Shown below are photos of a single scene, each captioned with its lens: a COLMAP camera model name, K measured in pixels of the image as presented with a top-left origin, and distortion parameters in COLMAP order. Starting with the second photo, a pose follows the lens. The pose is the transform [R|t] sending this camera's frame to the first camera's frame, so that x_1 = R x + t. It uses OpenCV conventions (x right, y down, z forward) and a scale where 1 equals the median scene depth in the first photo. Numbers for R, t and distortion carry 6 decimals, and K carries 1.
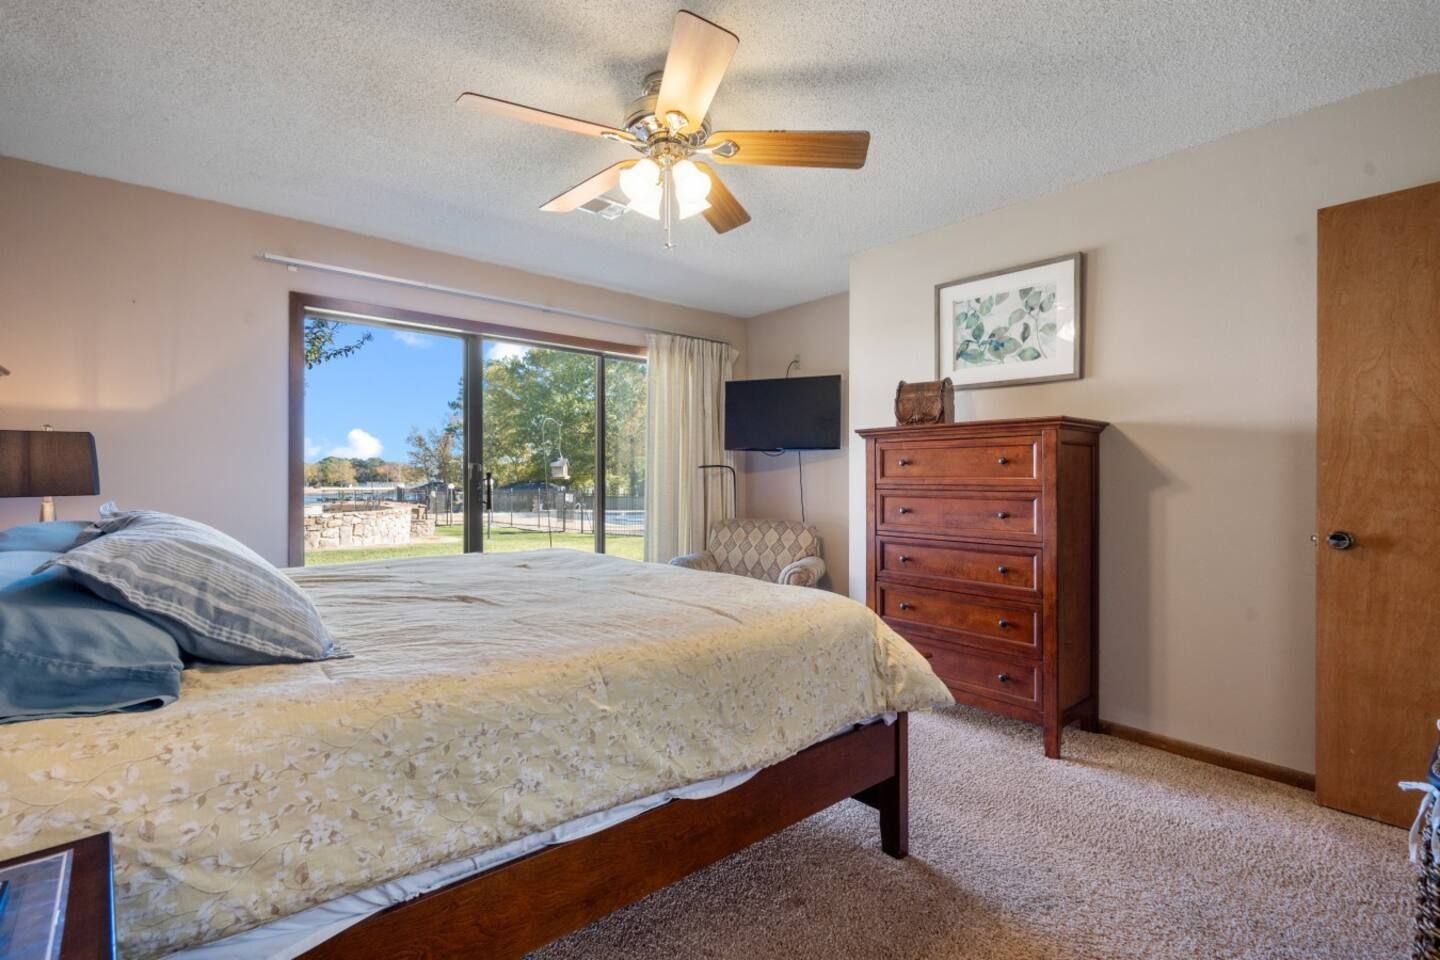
lens RADIAL K [[655.7, 0, 712.3], [0, 655.7, 481.3], [0, 0, 1]] dist [-0.002399, 0.000020]
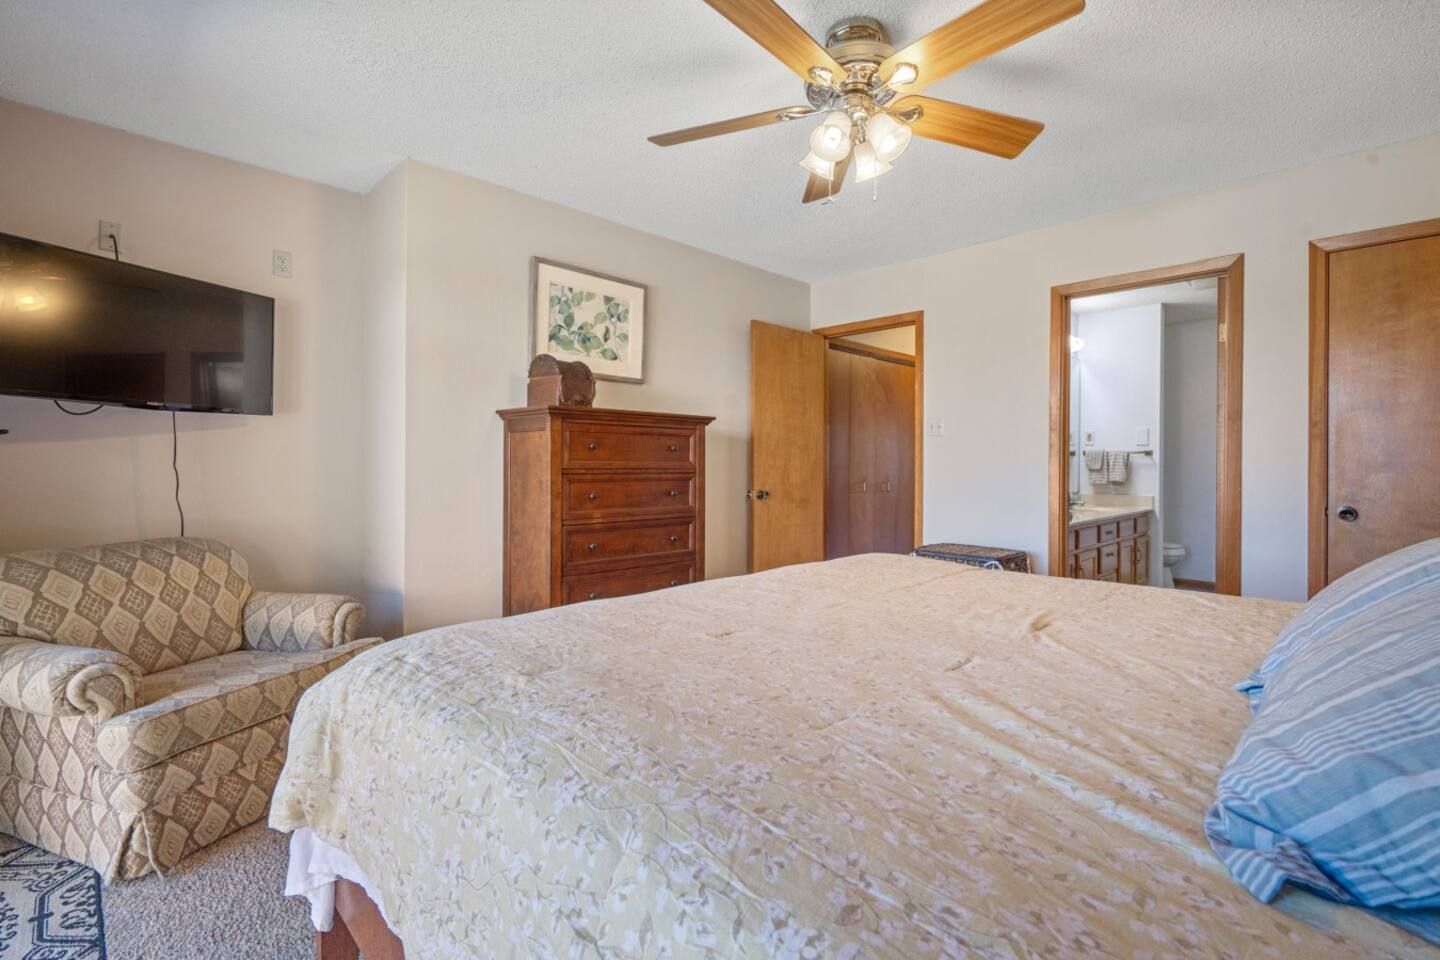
lens RADIAL K [[656.4, 0, 715.4], [0, 656.4, 465.3], [0, 0, 1]] dist [-0.001429, 0.001145]
pose [[-0.065043, -0.006815, 0.997859, -0.671726], [-0.000195, 0.999977, 0.006817, -0.007016], [-0.997882, 0.000249, -0.065043, 0.876671]]
